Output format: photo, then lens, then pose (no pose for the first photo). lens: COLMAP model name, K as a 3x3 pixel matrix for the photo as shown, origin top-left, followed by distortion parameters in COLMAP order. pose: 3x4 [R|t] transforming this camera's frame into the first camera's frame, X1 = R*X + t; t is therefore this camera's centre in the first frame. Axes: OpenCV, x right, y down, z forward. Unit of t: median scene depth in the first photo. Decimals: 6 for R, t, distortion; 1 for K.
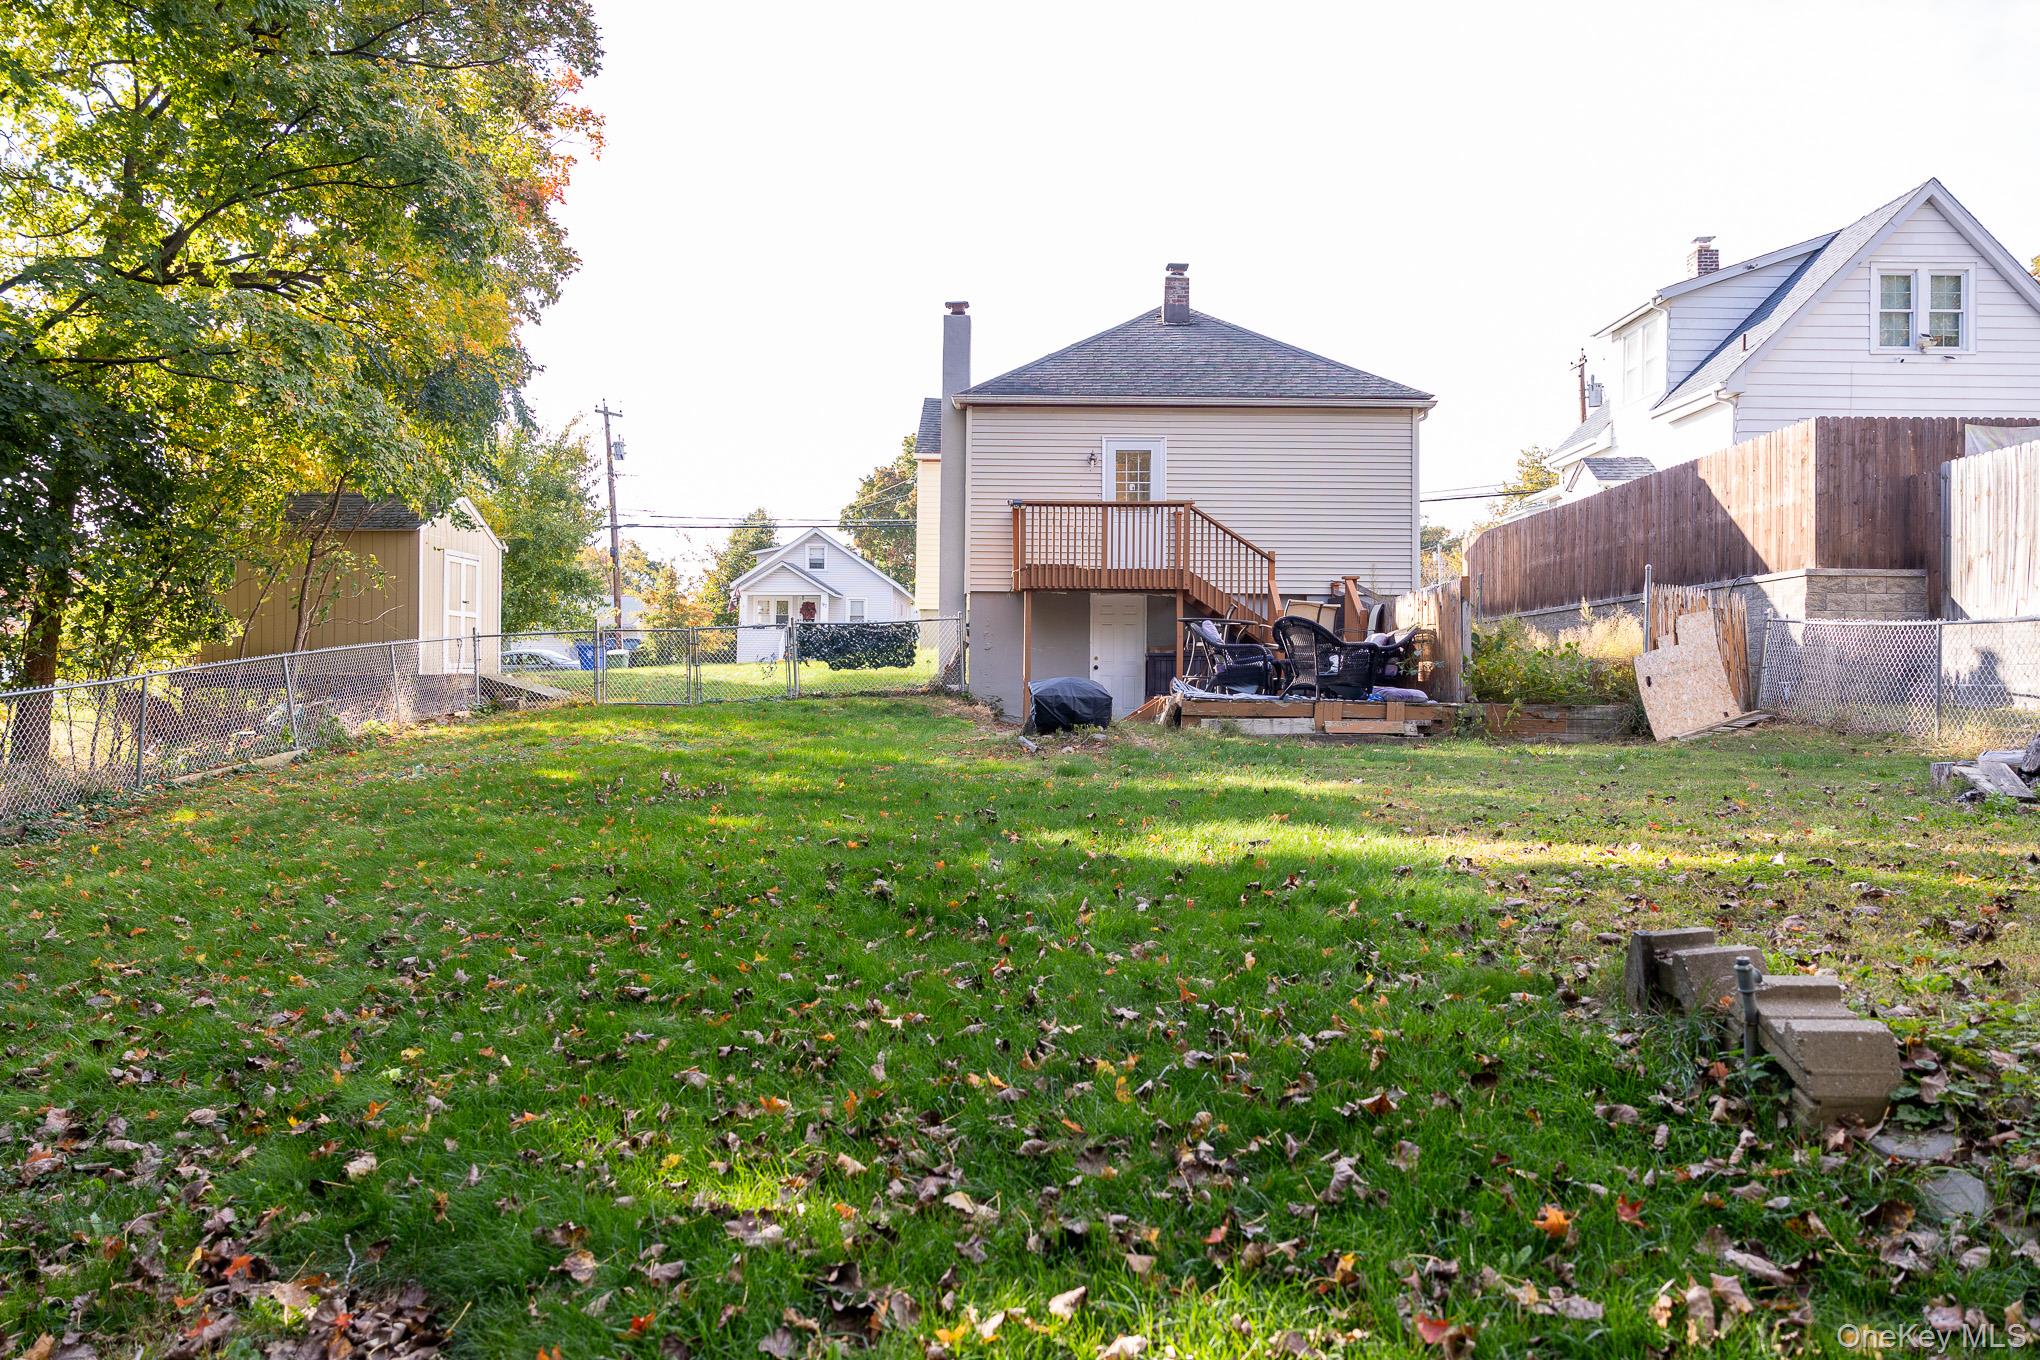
lens RADIAL K [[1417.6, 0, 984.3], [0, 1417.6, 685.2], [0, 0, 1]] dist [0.003835, 0.030205]
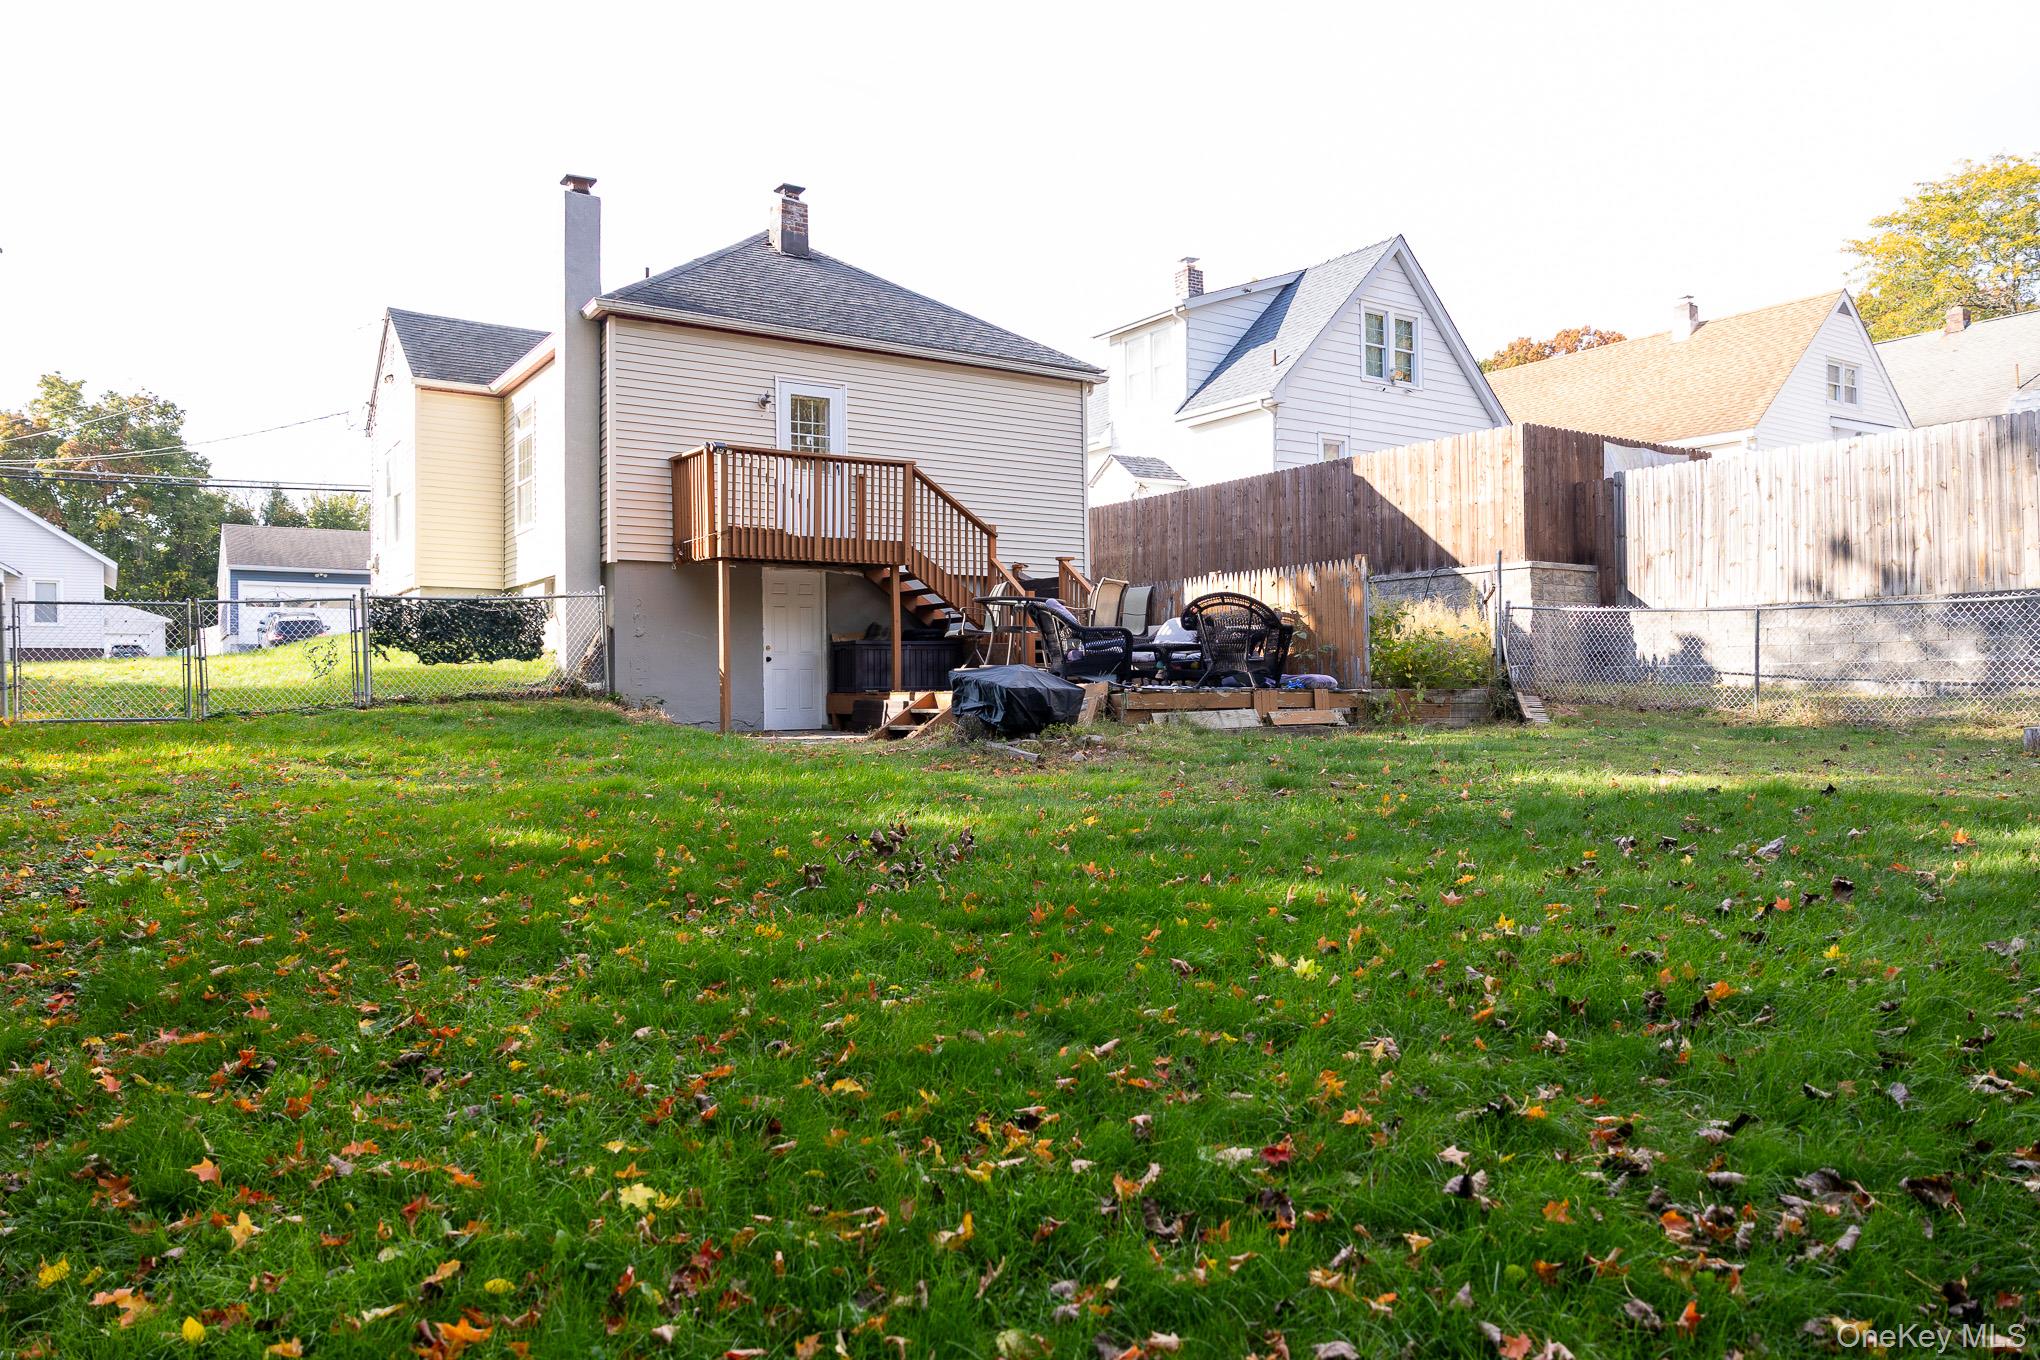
lens RADIAL K [[1417.6, 0, 984.3], [0, 1417.6, 685.2], [0, 0, 1]] dist [0.003835, 0.030205]
pose [[0.819407, -0.013974, 0.573042, -0.287711], [0.016068, 0.999870, 0.001406, 0.003218], [-0.572987, 0.008056, 0.819525, 0.265681]]
